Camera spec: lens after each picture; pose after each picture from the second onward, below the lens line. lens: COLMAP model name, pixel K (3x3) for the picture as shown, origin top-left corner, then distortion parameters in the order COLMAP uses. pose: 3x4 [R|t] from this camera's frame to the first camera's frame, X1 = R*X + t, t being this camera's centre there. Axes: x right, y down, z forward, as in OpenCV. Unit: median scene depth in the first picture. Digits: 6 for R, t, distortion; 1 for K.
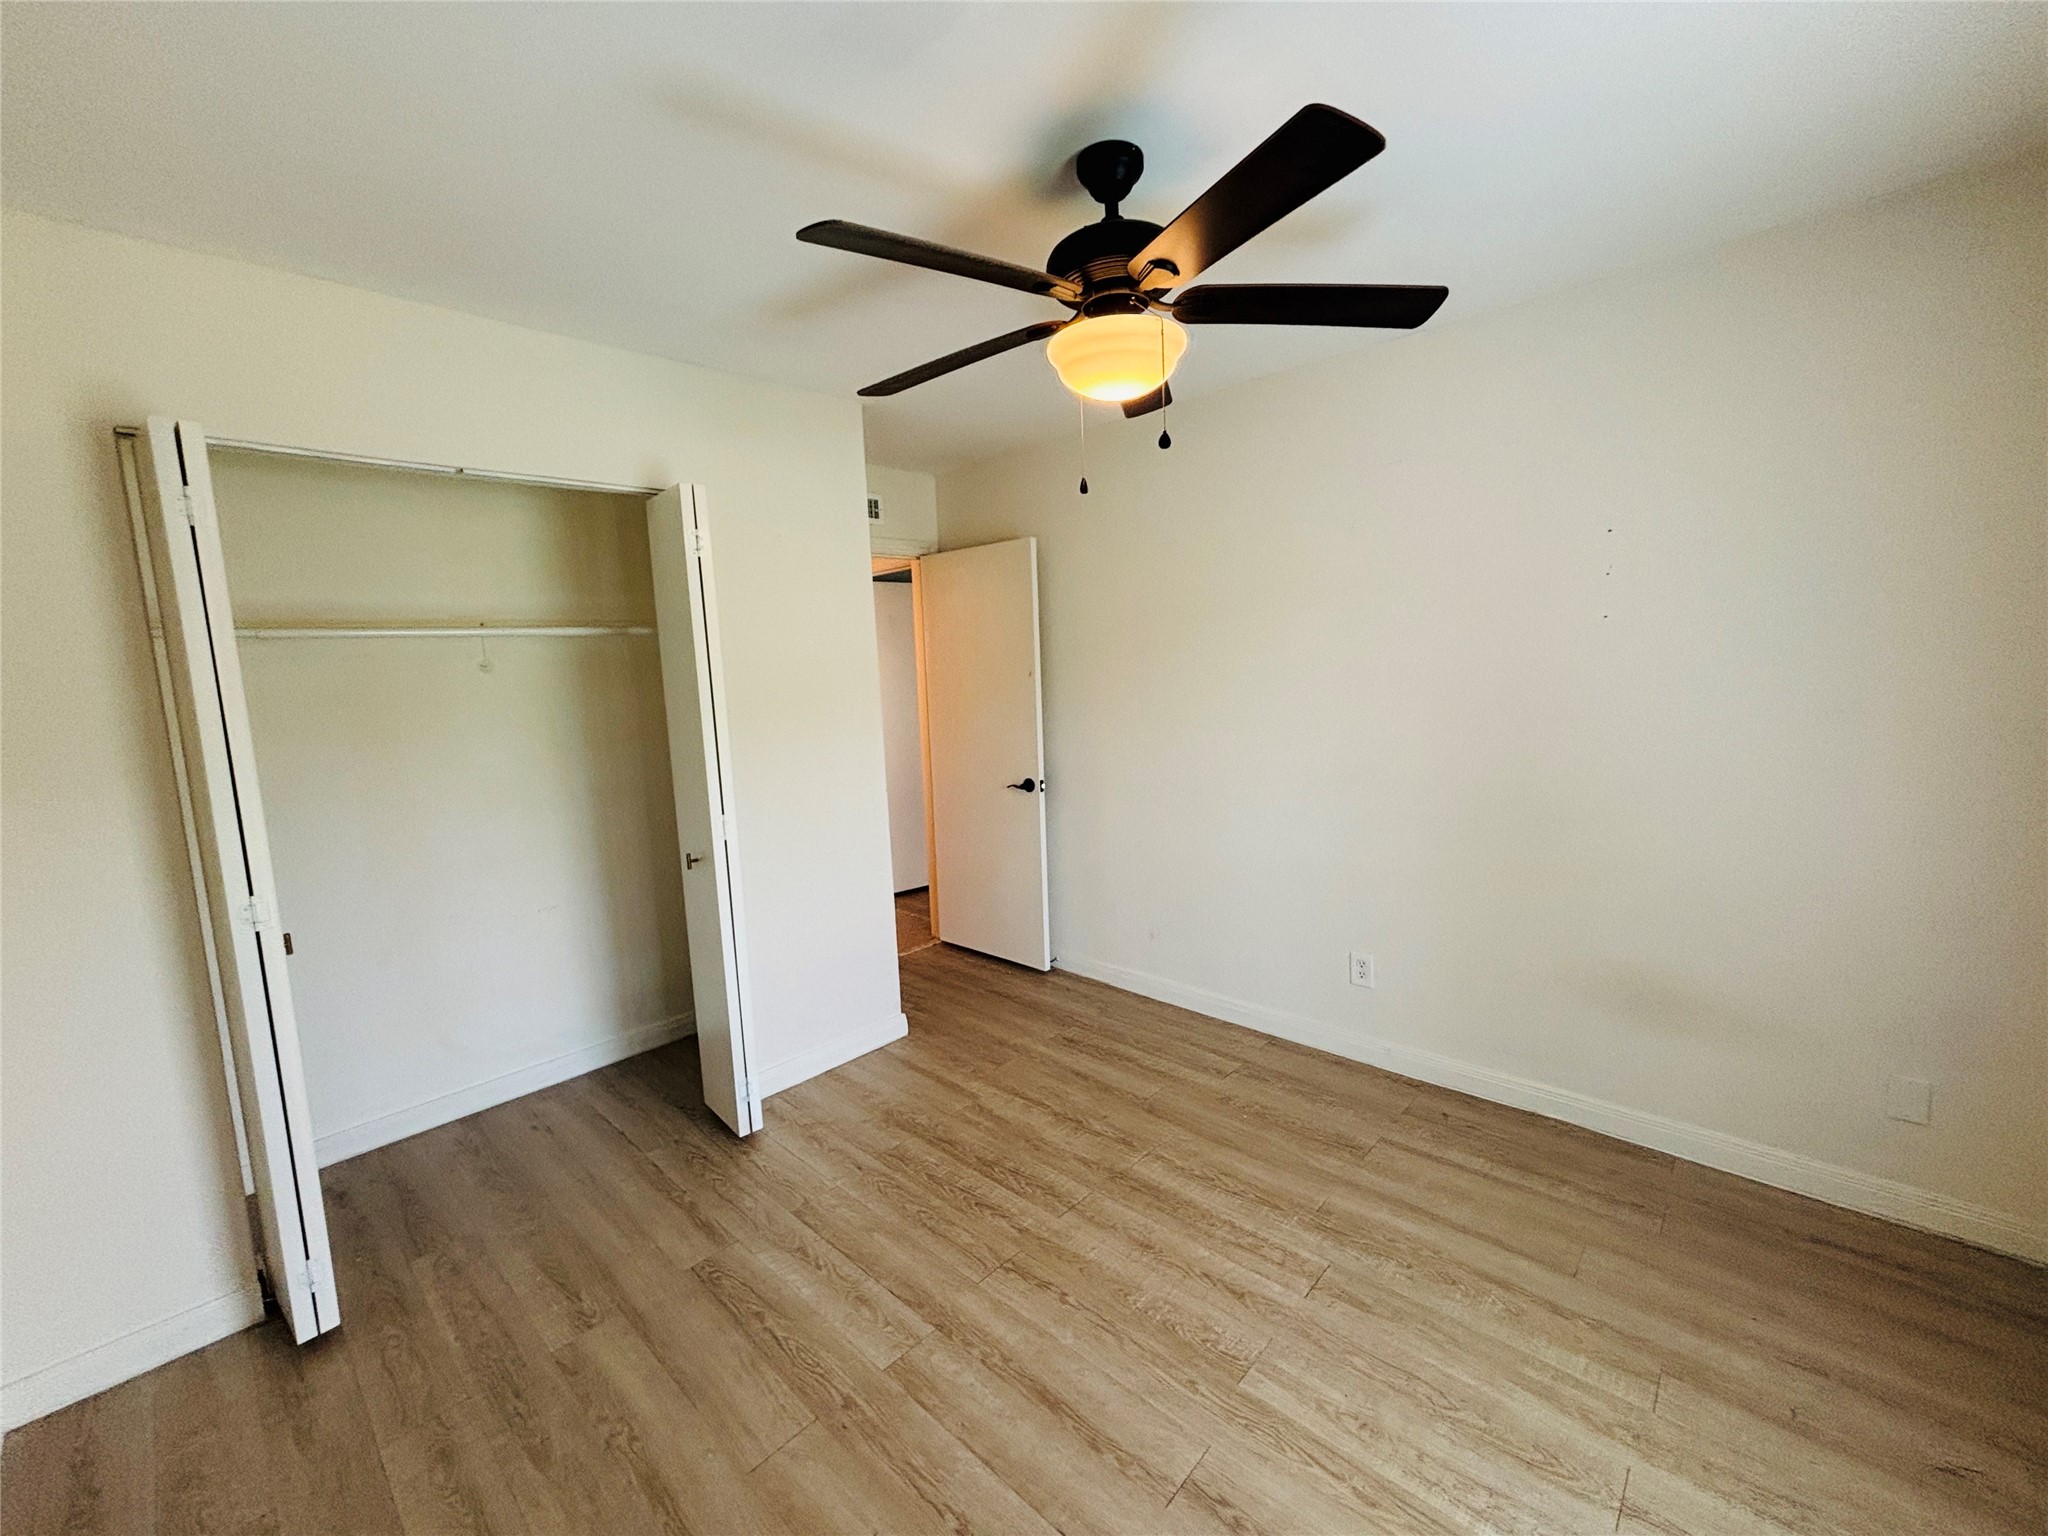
lens RADIAL K [[827.9, 0, 1026.7], [0, 827.9, 767.3], [0, 0, 1]] dist [0.003671, 0.000744]
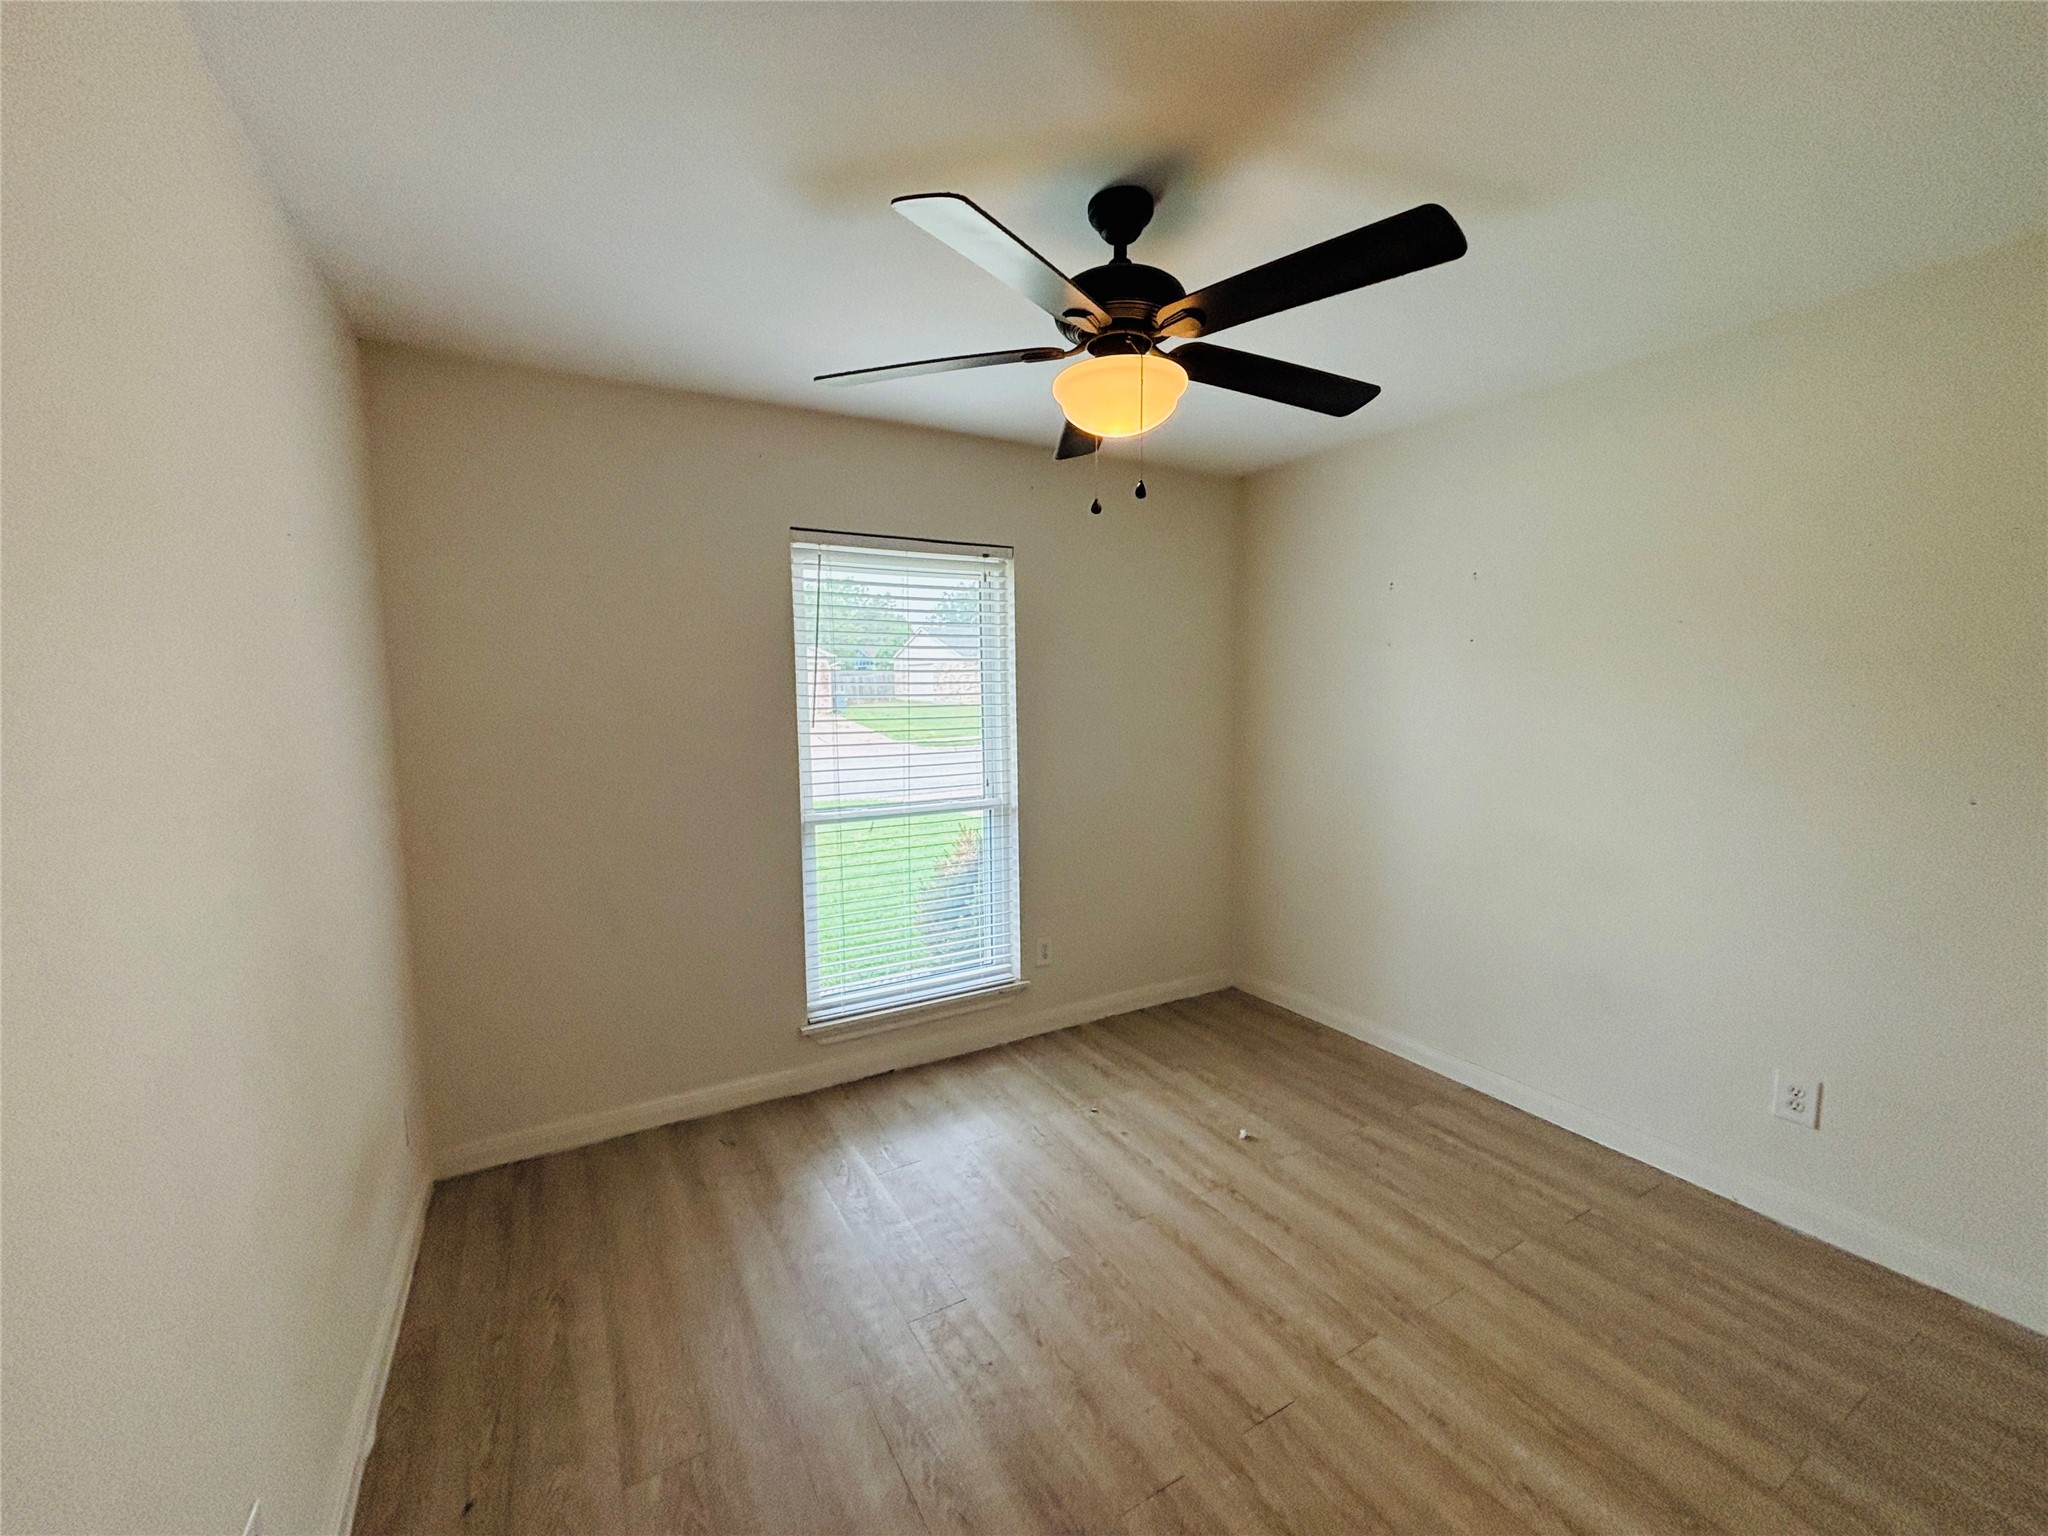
lens RADIAL K [[827.9, 0, 1022.4], [0, 827.9, 766.4], [0, 0, 1]] dist [0.003671, 0.000744]
pose [[-0.954926, 0.027555, 0.295563, -0.065940], [0.088640, 0.976724, 0.195327, -0.226652], [-0.283302, 0.212722, -0.935142, 1.855625]]
